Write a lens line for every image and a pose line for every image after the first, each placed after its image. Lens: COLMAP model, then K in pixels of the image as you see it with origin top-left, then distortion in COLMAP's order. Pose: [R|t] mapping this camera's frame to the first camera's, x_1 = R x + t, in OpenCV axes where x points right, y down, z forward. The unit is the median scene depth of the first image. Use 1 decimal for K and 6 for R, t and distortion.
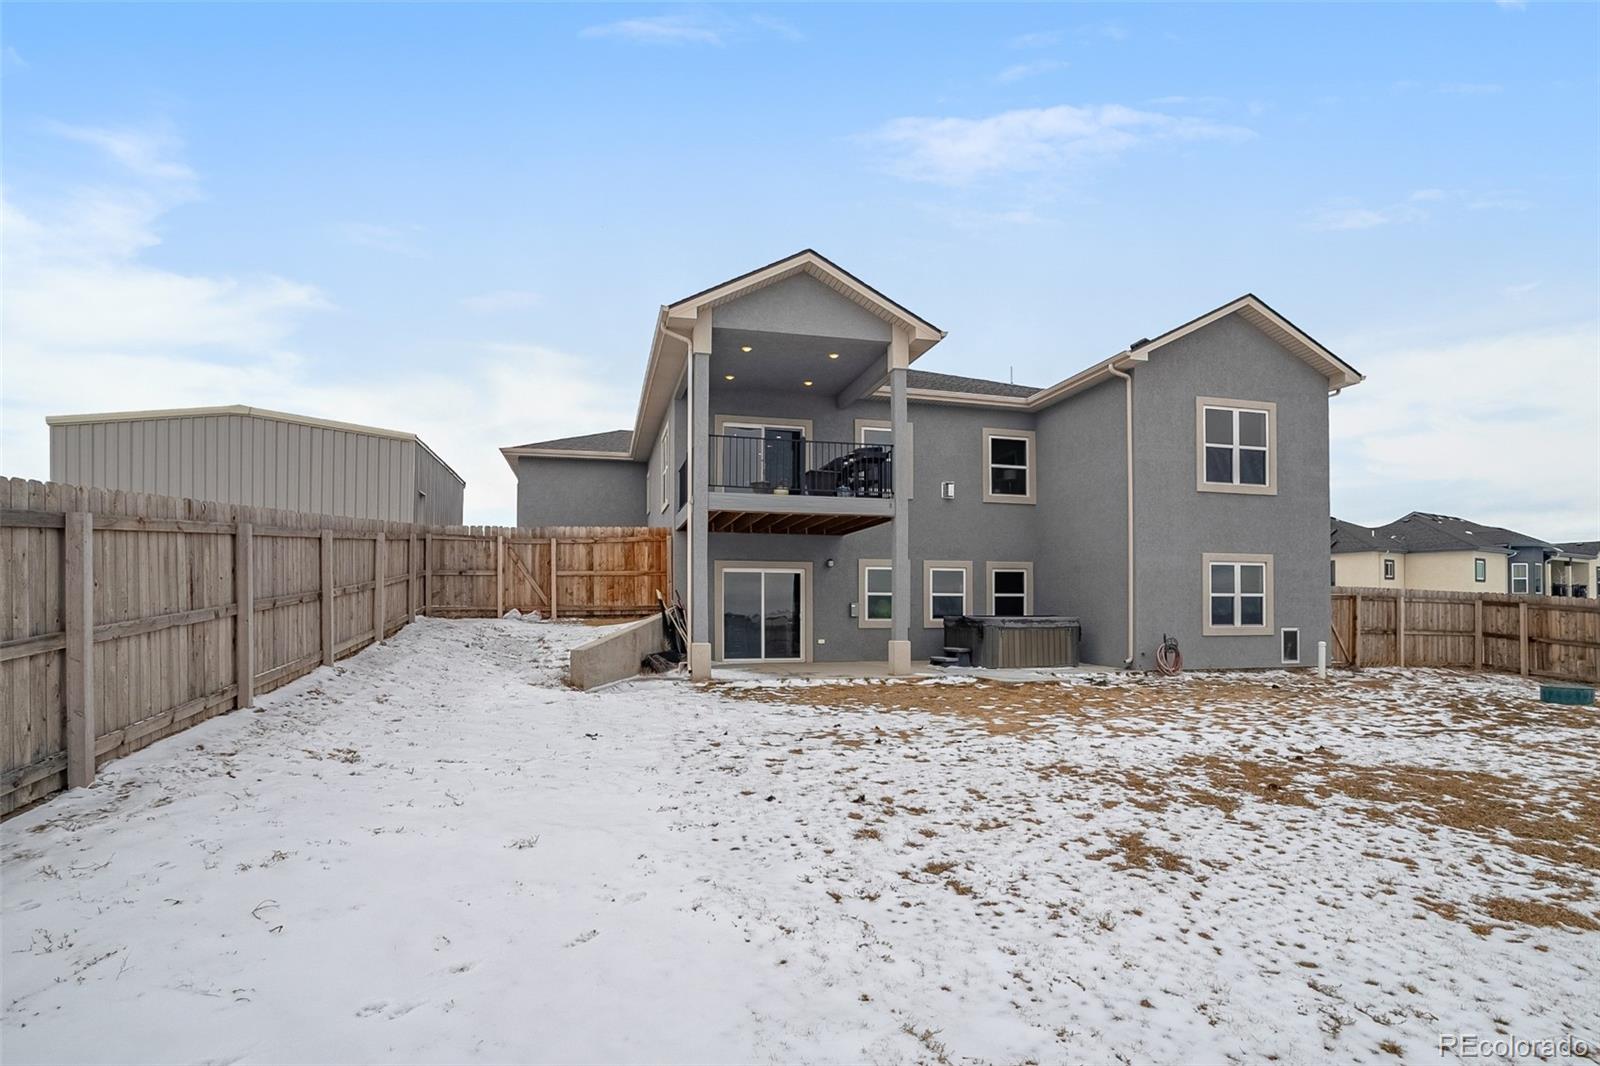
lens RADIAL K [[803.9, 0, 751.8], [0, 803.9, 566.2], [0, 0, 1]] dist [-0.032090, 0.006589]
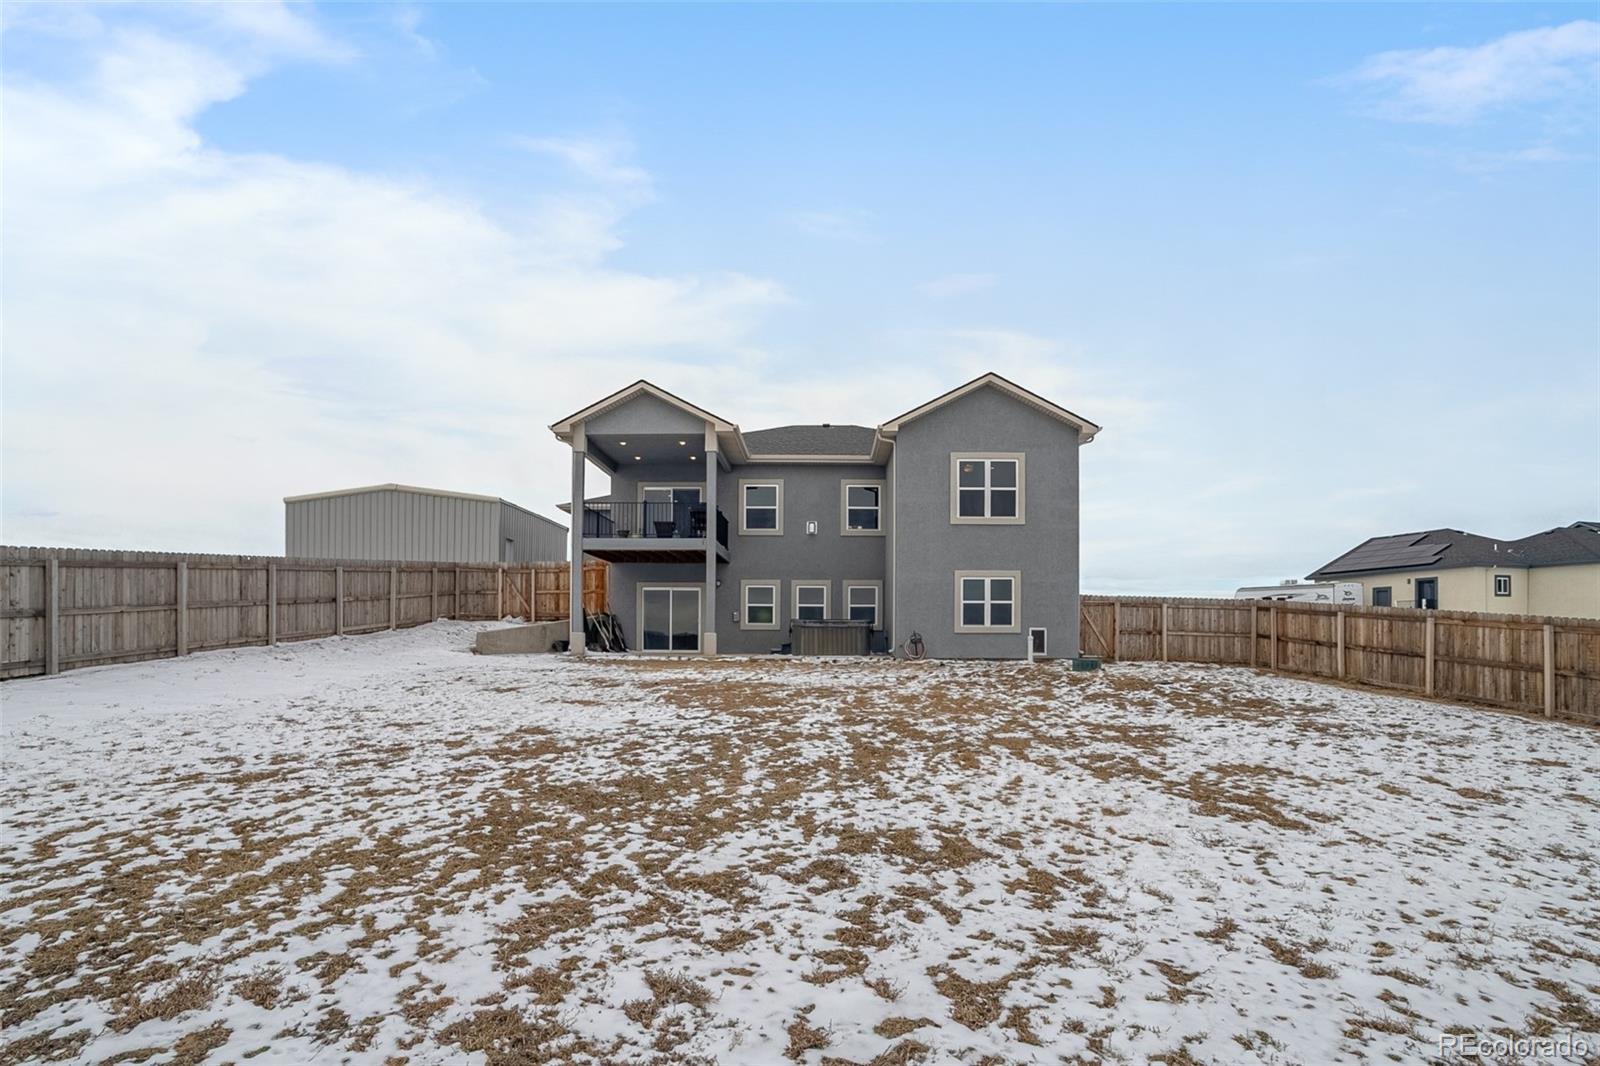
lens RADIAL K [[803.9, 0, 751.3], [0, 803.9, 582.2], [0, 0, 1]] dist [-0.032090, 0.006589]
pose [[0.962211, -0.015431, -0.271869, 0.588436], [0.010555, 0.999756, -0.019388, 0.024934], [0.272102, 0.015786, 0.962139, -0.370501]]
